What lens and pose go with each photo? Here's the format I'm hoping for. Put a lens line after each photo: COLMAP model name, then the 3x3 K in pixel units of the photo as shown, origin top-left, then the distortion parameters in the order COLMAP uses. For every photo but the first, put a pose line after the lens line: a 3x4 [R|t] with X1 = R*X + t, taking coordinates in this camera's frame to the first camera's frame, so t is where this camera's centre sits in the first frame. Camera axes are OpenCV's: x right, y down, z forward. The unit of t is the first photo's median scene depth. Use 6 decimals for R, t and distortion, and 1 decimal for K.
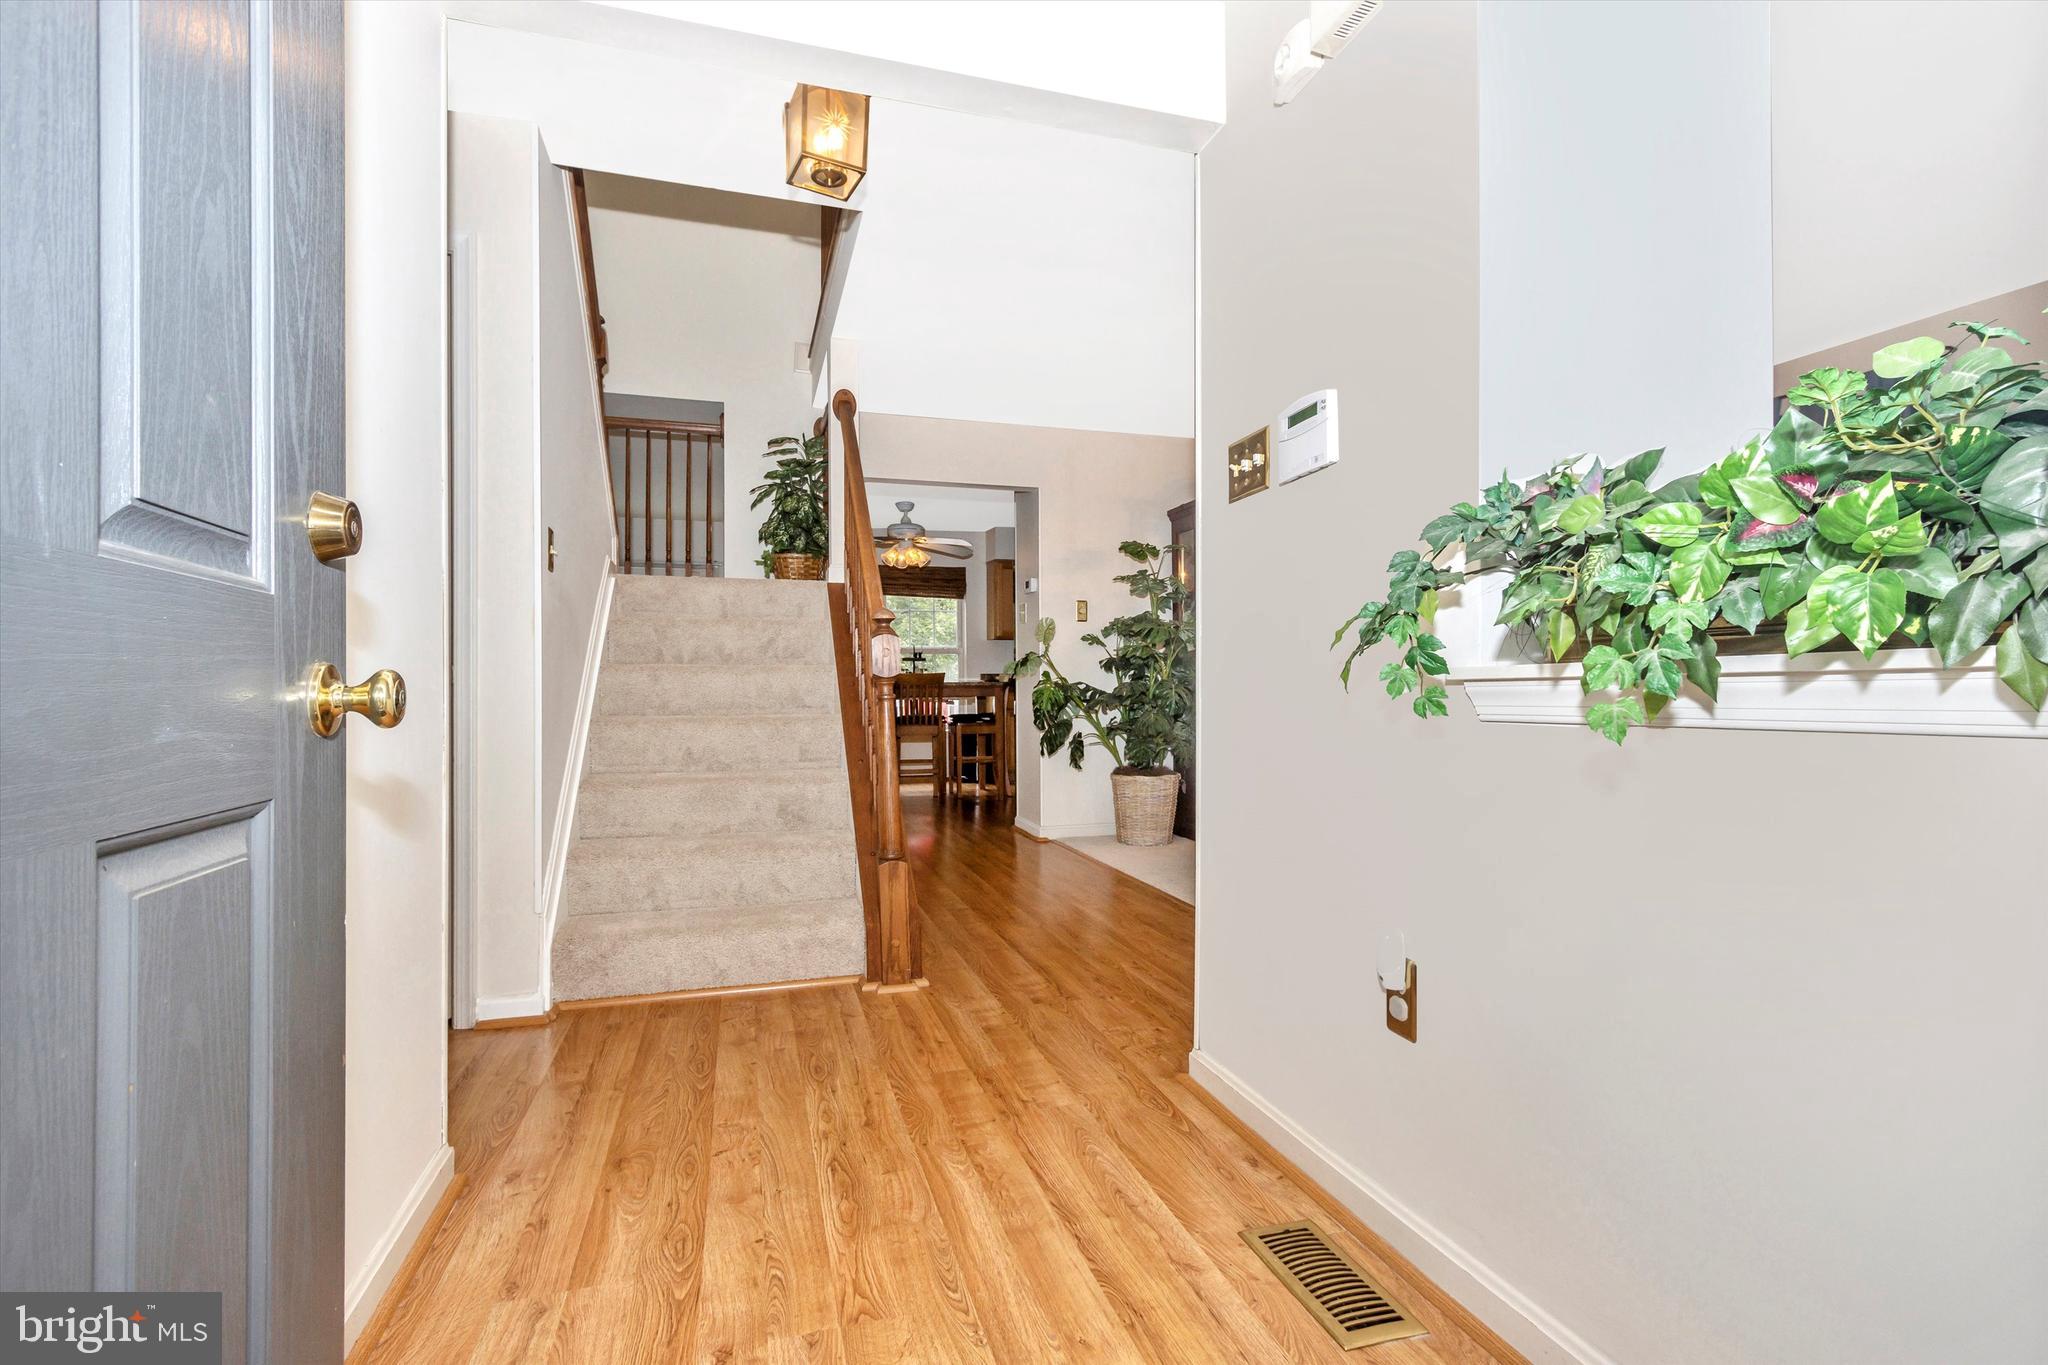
lens RADIAL K [[943.7, 0, 1016.5], [0, 943.7, 681.1], [0, 0, 1]] dist [0.000805, -0.001424]
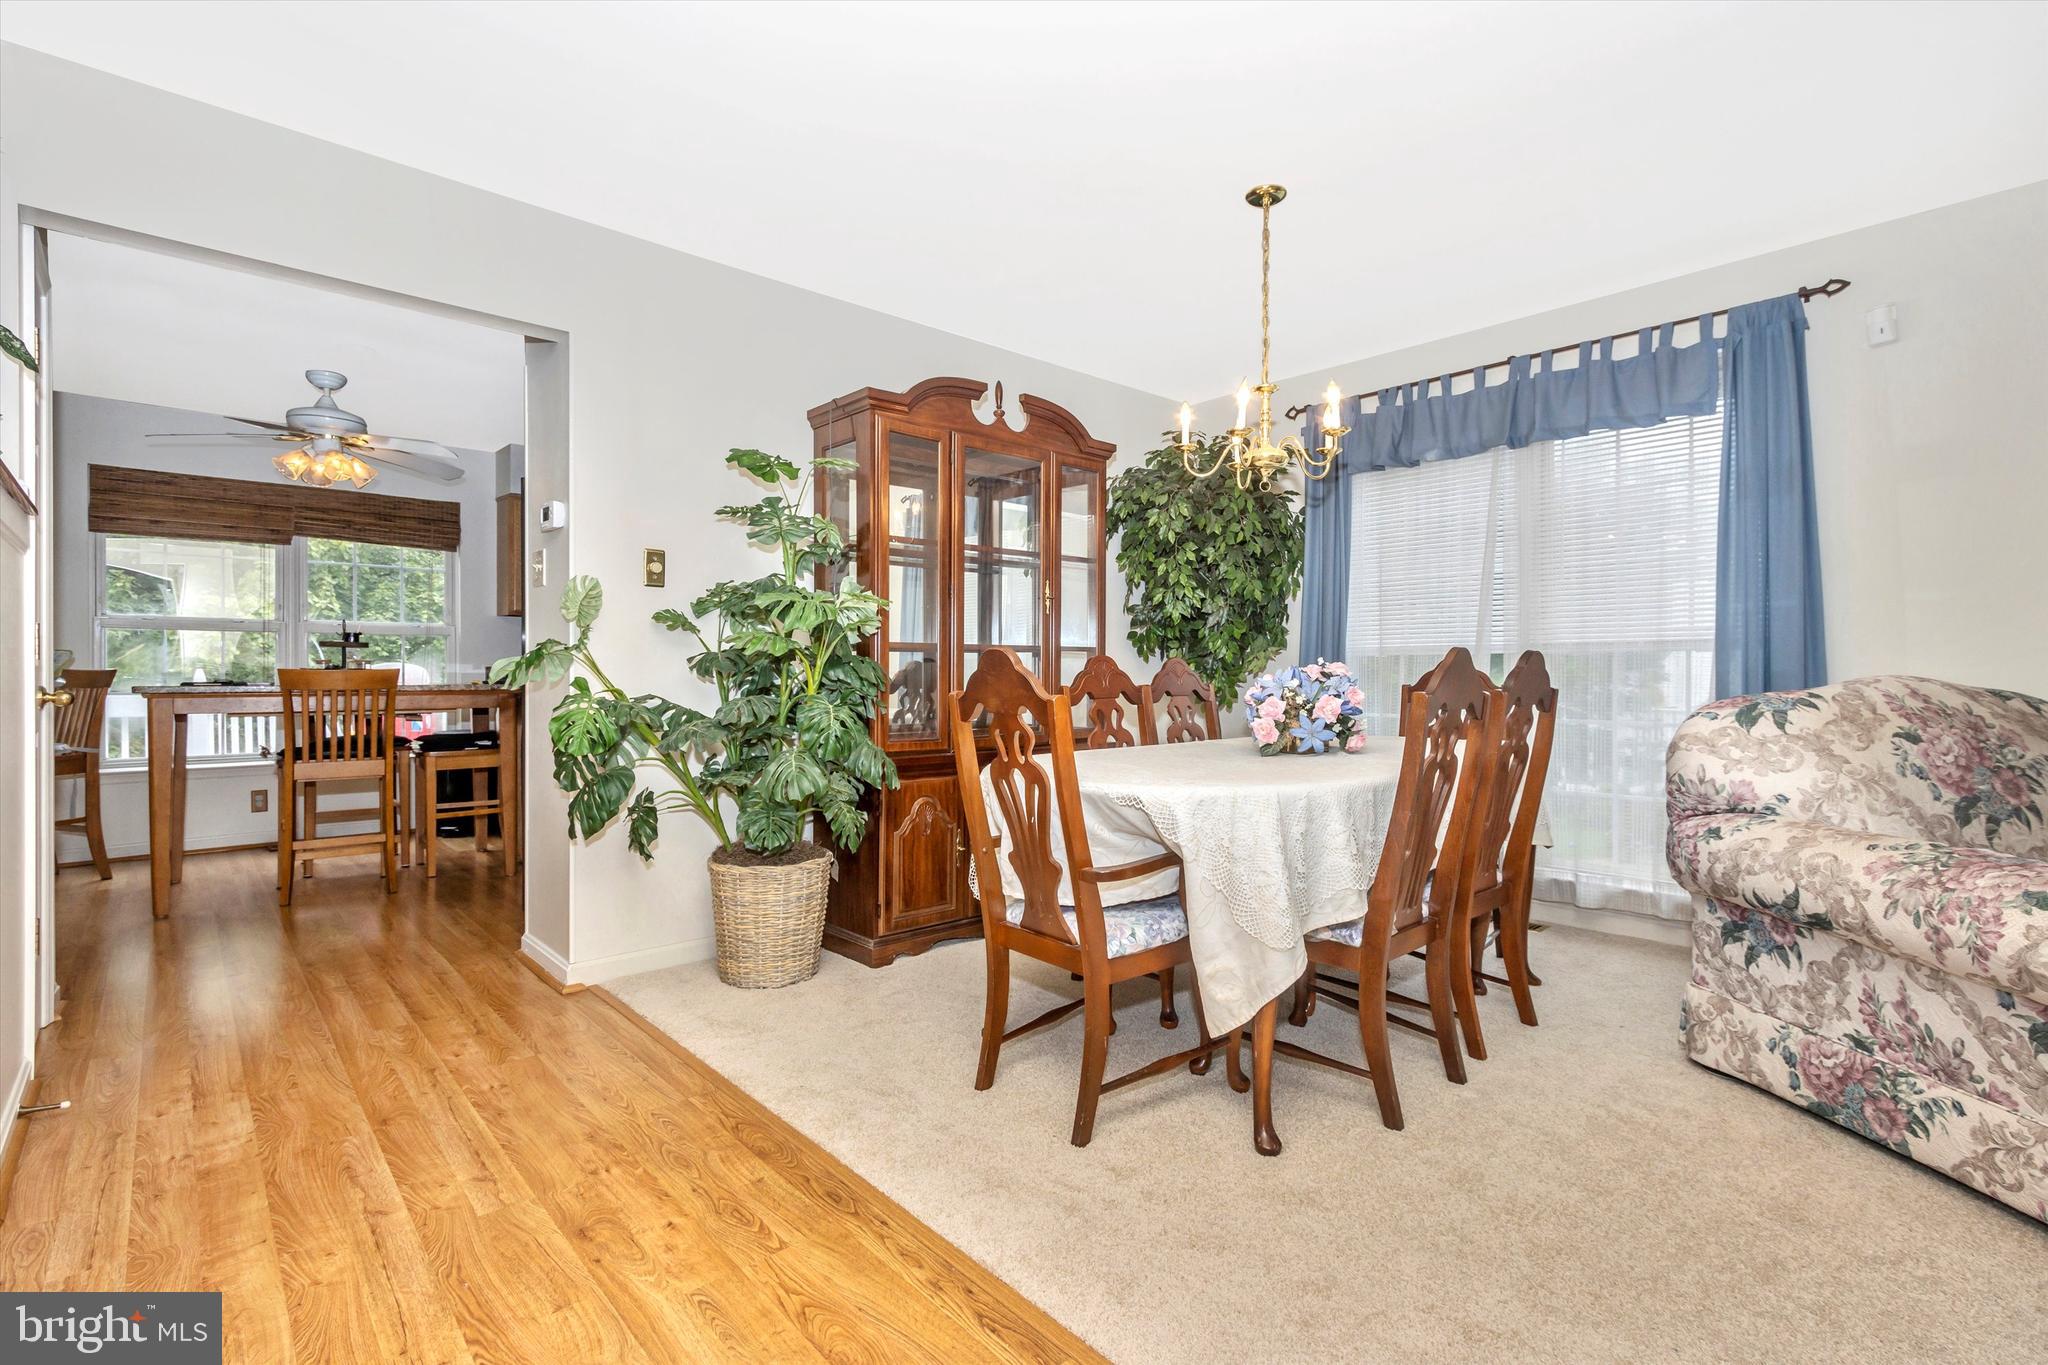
lens RADIAL K [[943.7, 0, 1016.9], [0, 943.7, 673.5], [0, 0, 1]] dist [0.000805, -0.001424]
pose [[0.902162, 0.009191, 0.431299, 0.023316], [-0.011083, 0.999937, 0.001875, -0.015612], [-0.431254, -0.006472, 0.902207, 0.422063]]
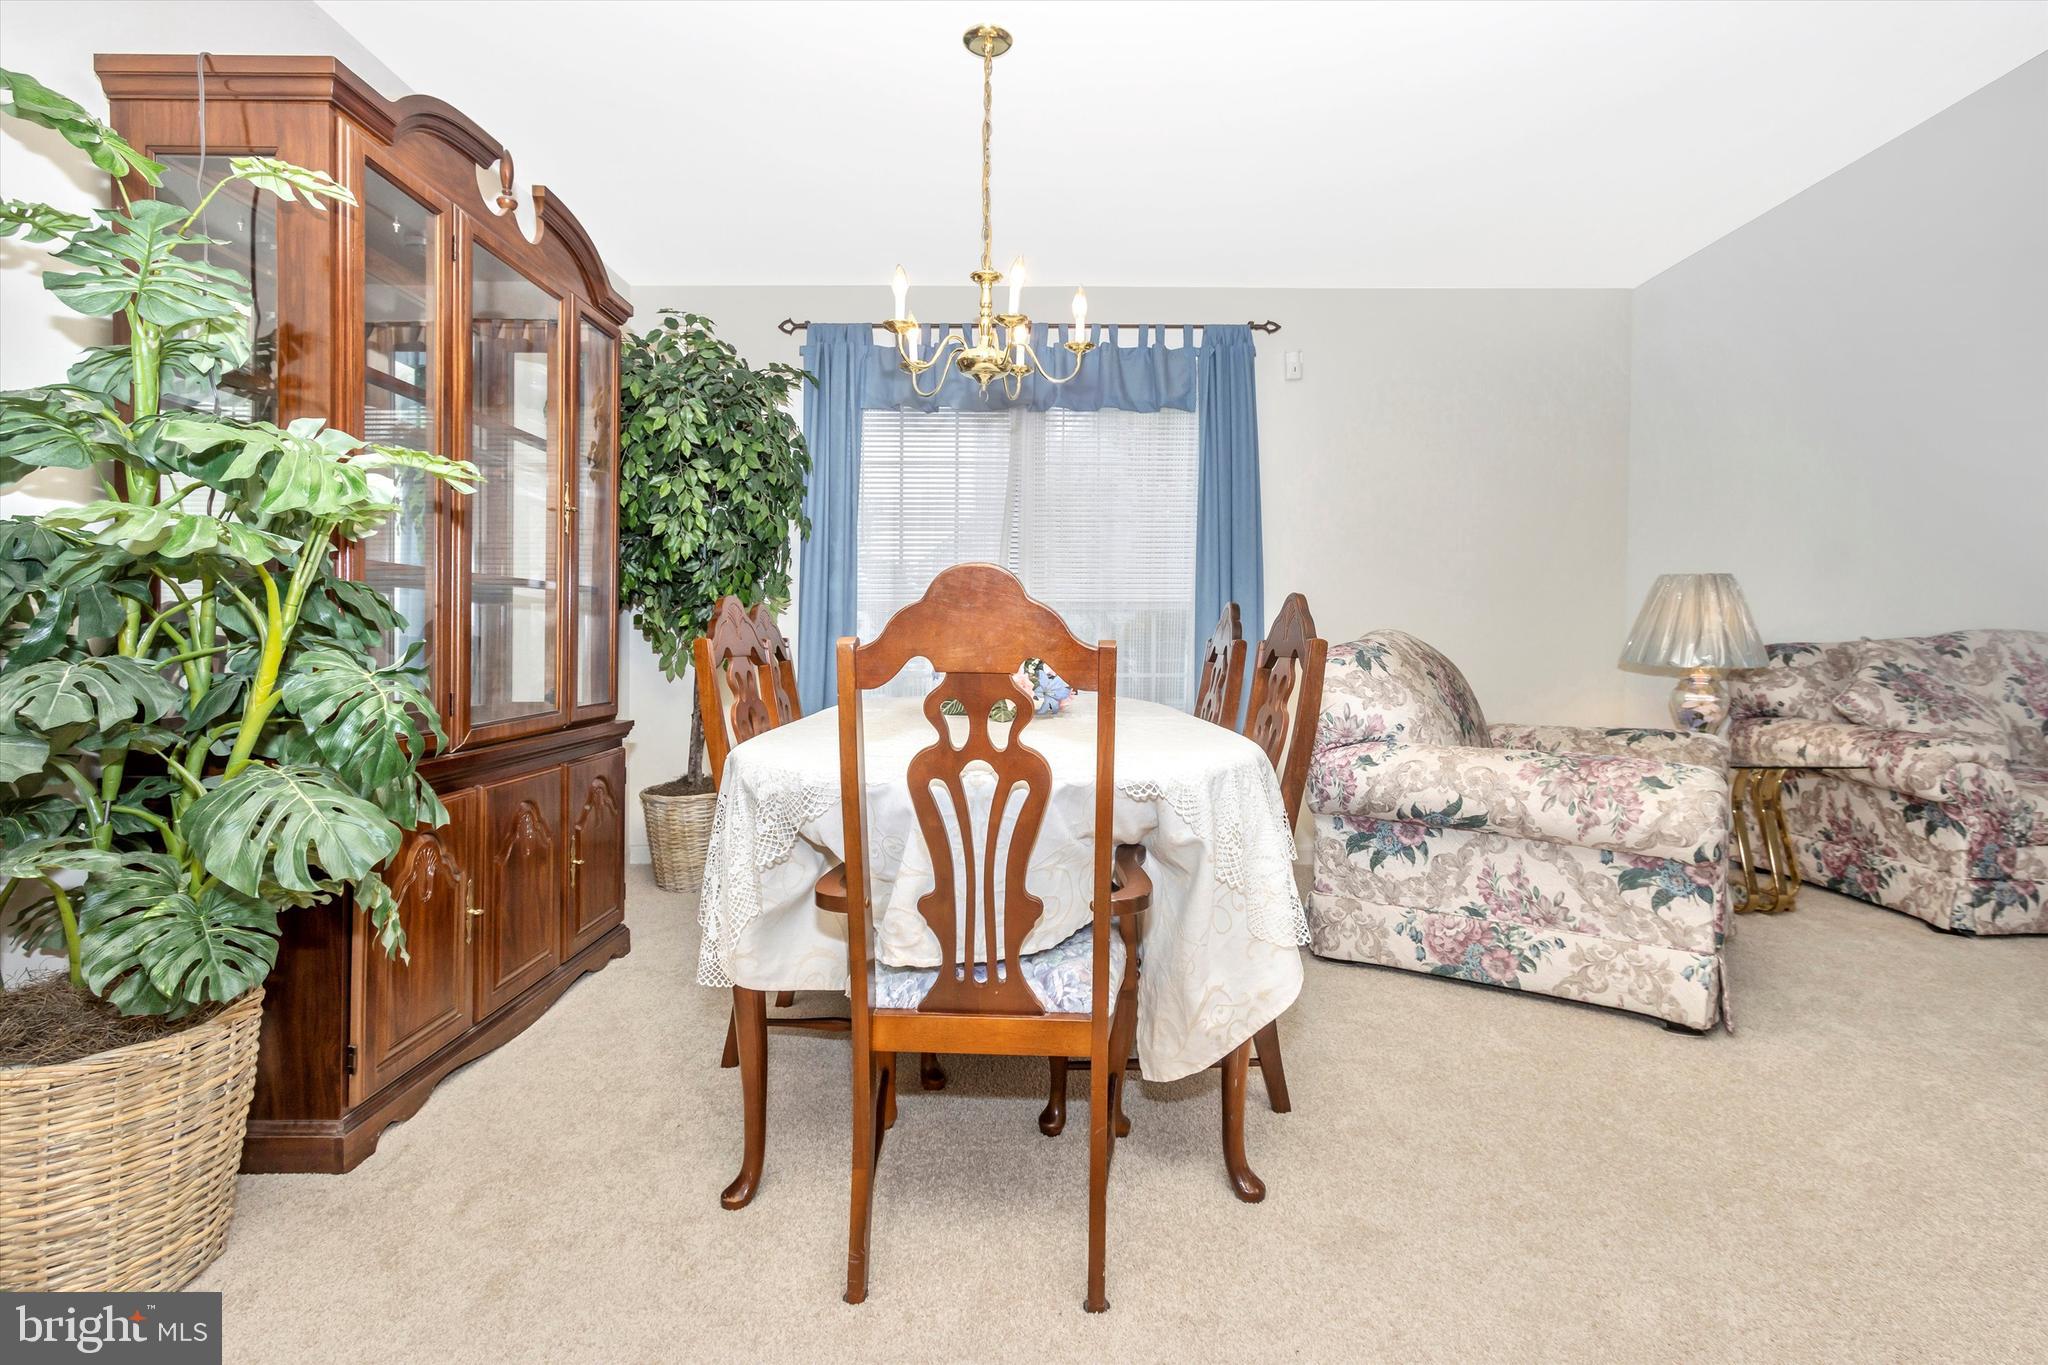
lens RADIAL K [[943.7, 0, 1028.1], [0, 943.7, 653.7], [0, 0, 1]] dist [0.000805, -0.001424]
pose [[0.280019, -0.003412, 0.959988, -0.034291], [-0.010454, 0.999924, 0.006603, -0.005437], [-0.959937, -0.011884, 0.279962, 0.678916]]
